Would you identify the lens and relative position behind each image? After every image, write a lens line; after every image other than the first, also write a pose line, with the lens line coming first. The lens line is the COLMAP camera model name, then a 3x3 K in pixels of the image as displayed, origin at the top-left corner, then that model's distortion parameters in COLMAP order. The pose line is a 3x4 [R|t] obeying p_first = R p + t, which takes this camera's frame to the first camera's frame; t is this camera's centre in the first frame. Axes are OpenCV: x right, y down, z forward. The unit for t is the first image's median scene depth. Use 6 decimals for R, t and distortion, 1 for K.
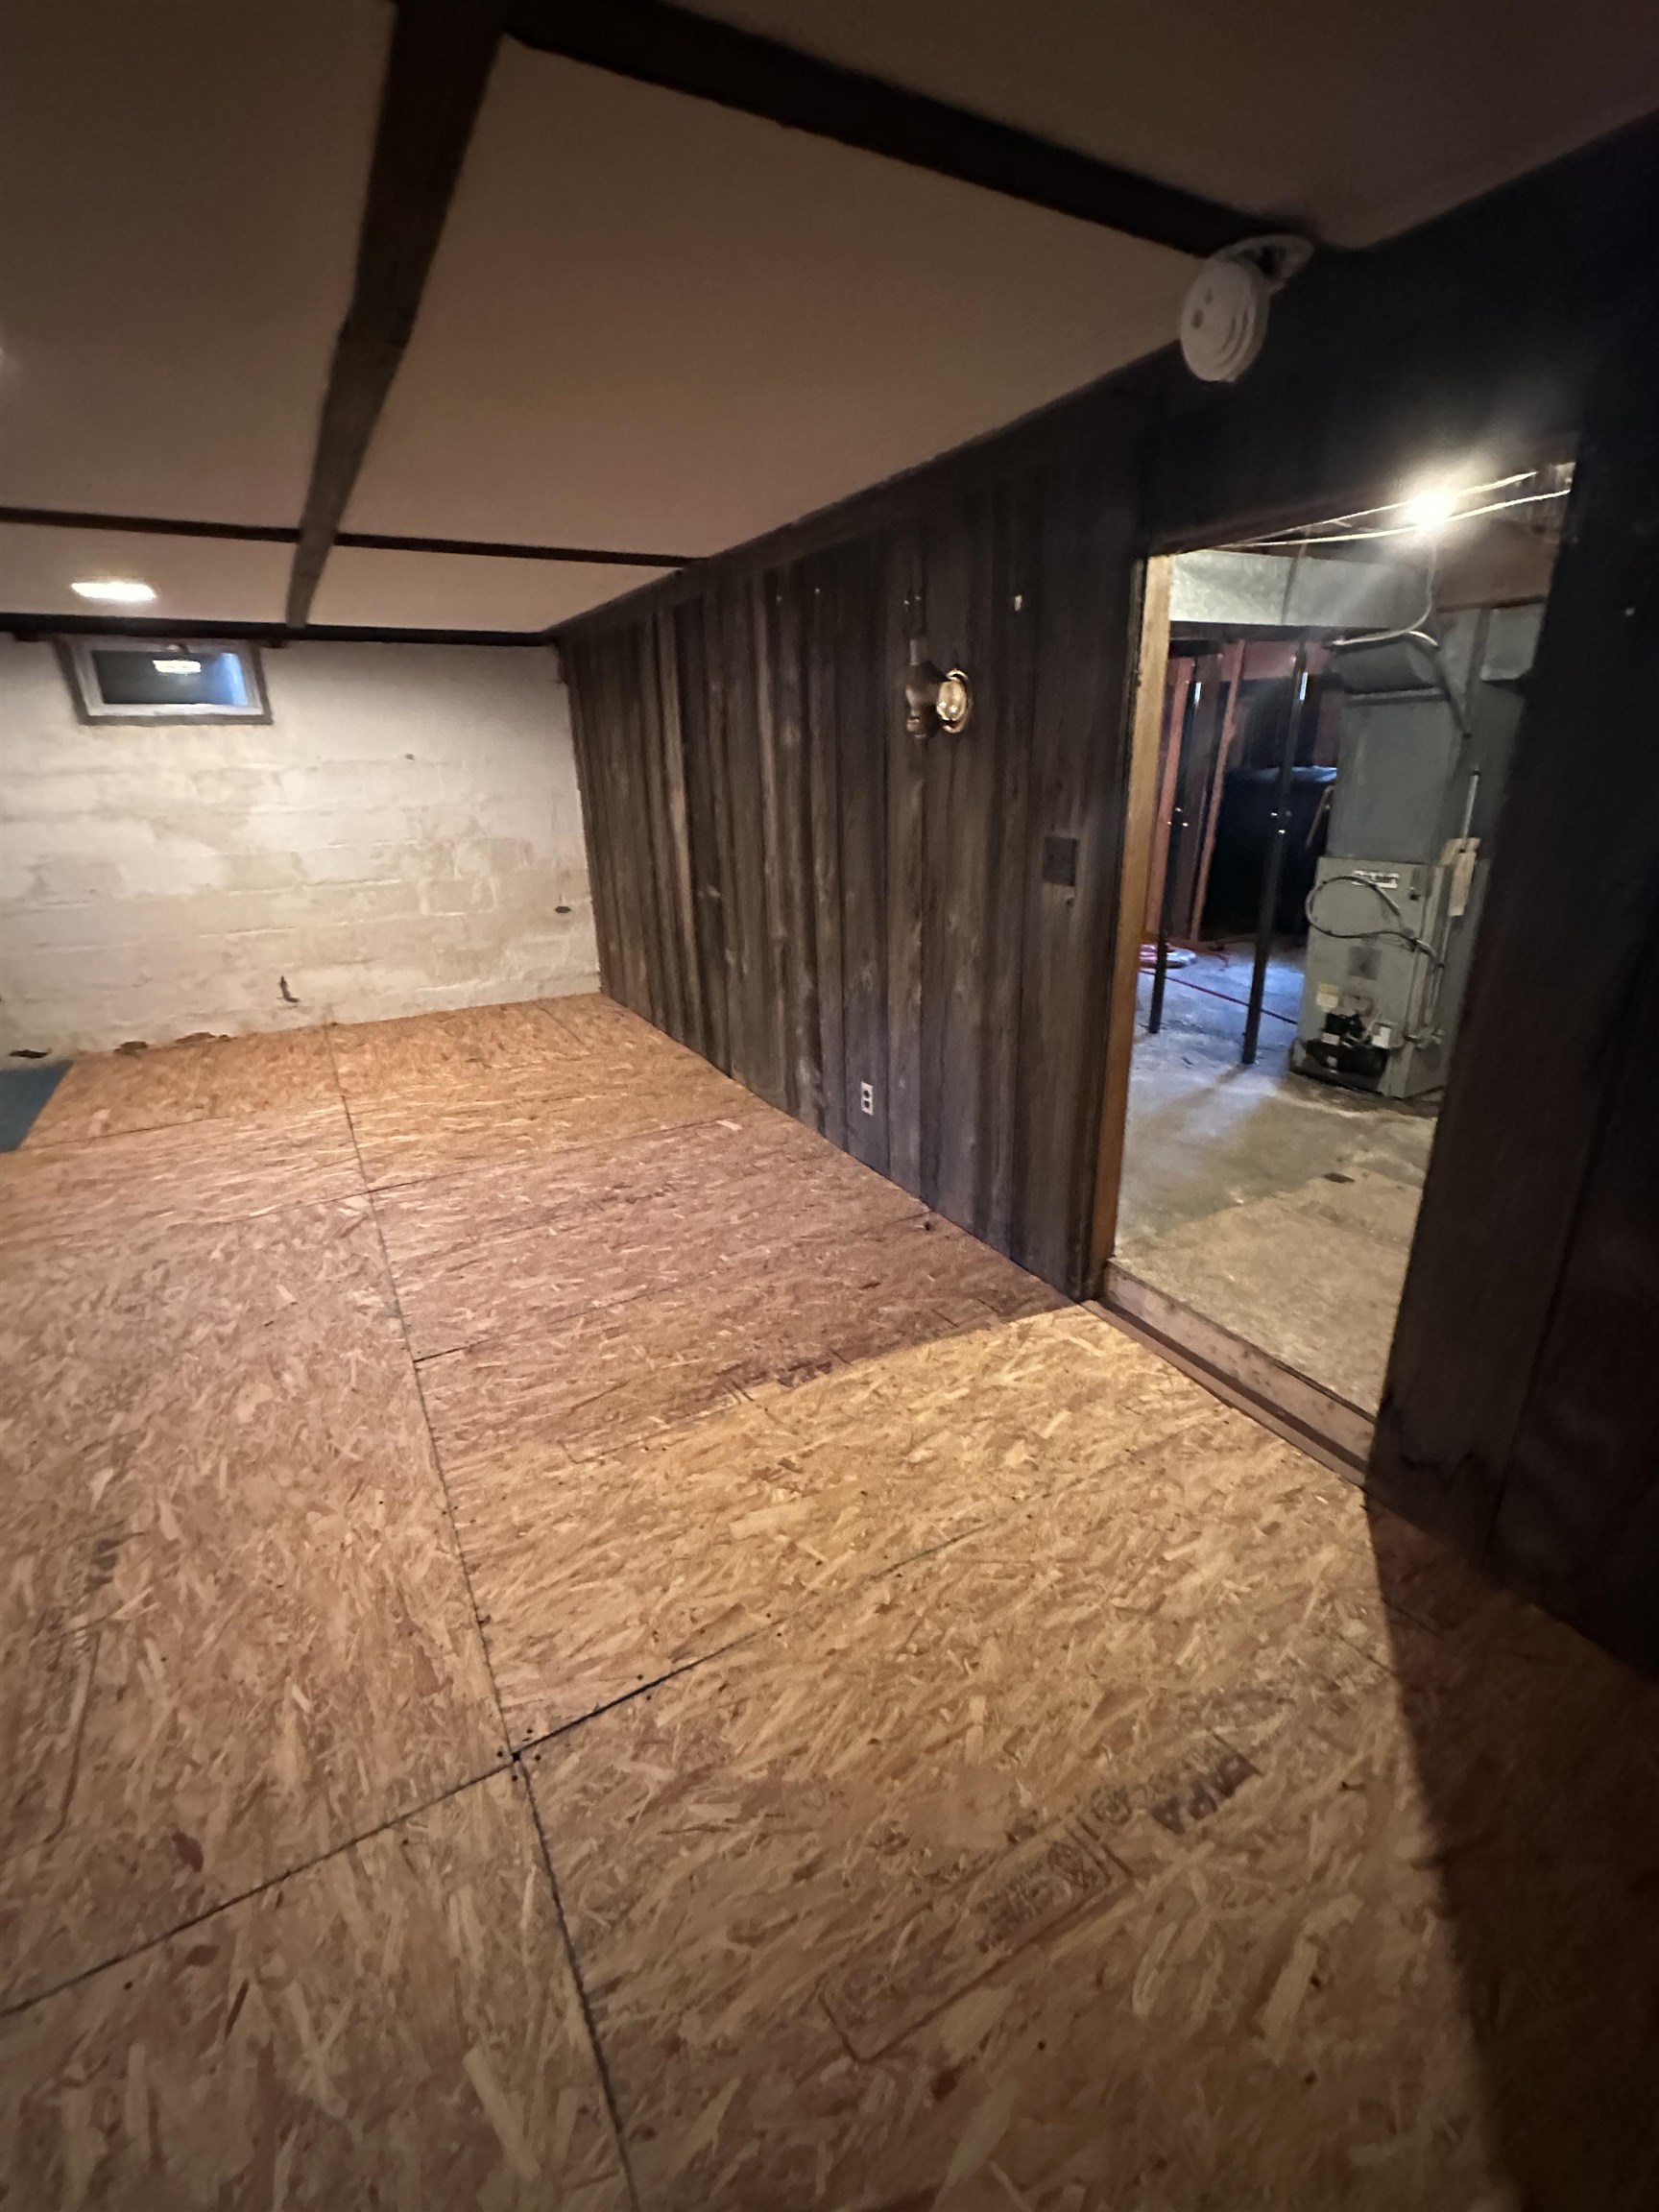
lens RADIAL K [[956.7, 0, 829.5], [0, 956.7, 1106.0], [0, 0, 1]] dist [-0.001084, -0.000116]
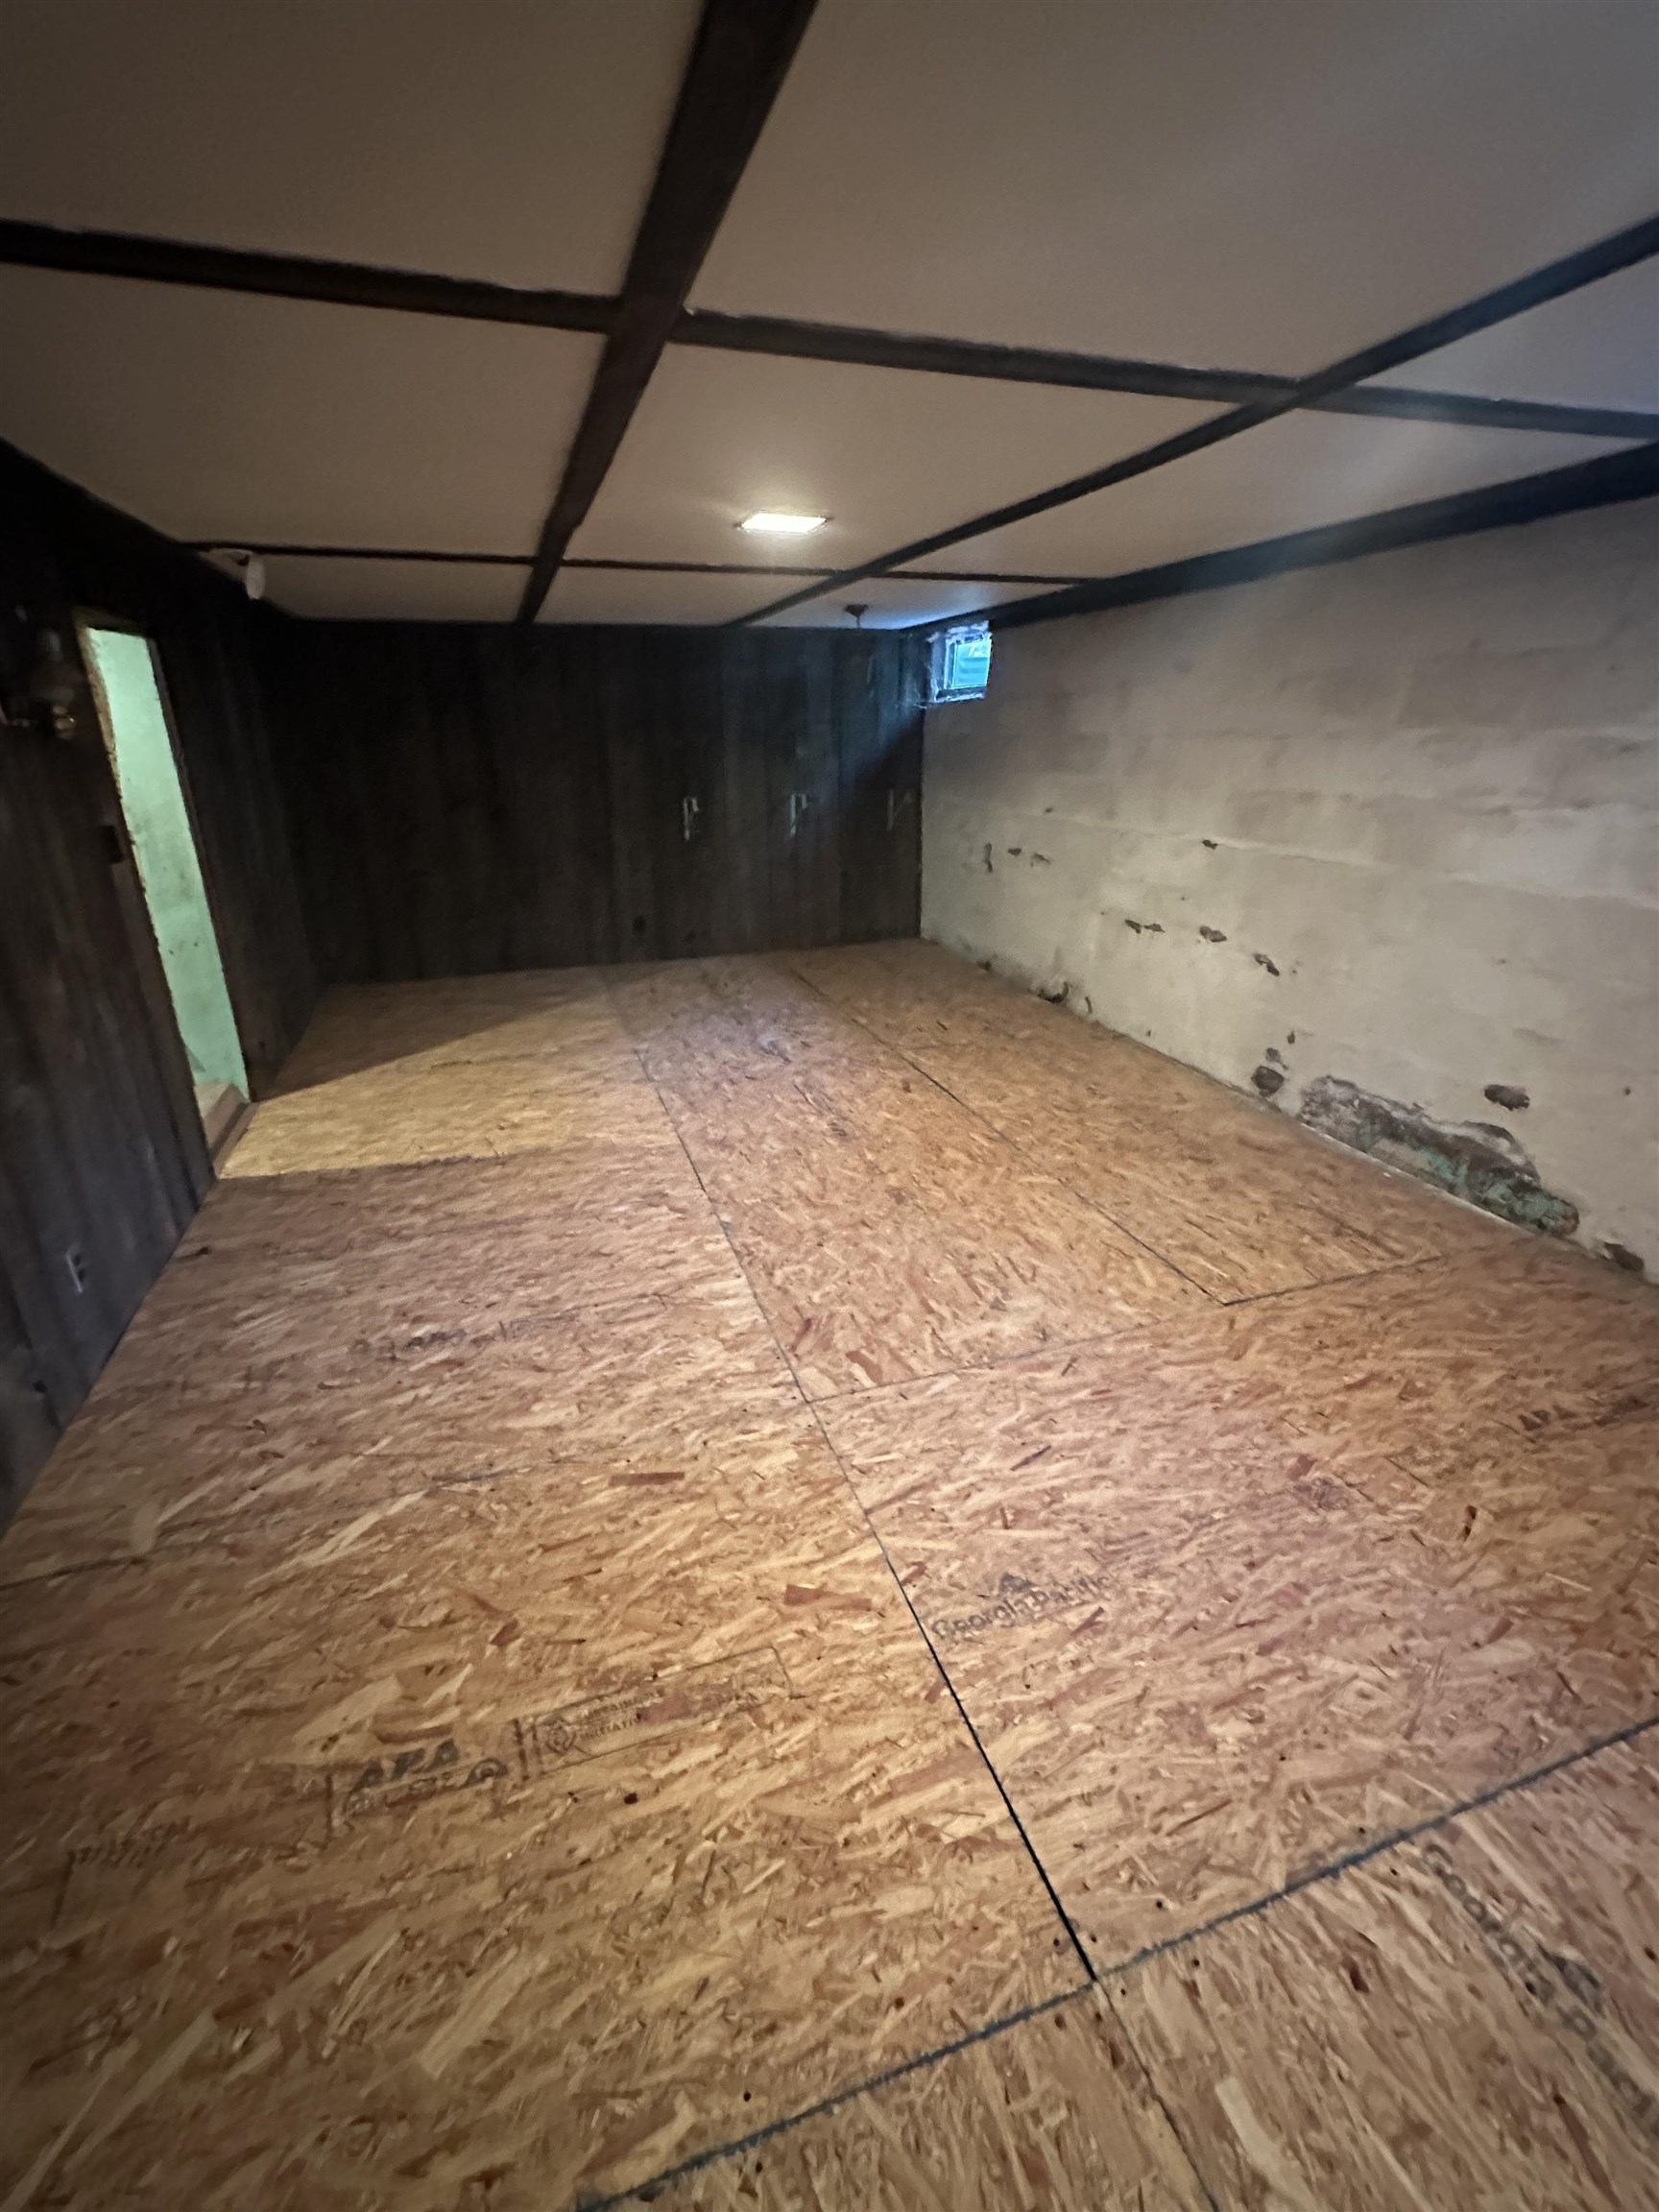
lens RADIAL K [[956.7, 0, 829.5], [0, 956.7, 1106.0], [0, 0, 1]] dist [-0.001084, -0.000116]
pose [[-0.981958, -0.039683, 0.184890, -0.851519], [0.093199, 0.749178, 0.655779, -0.687135], [-0.164539, 0.661179, -0.731963, 1.877840]]
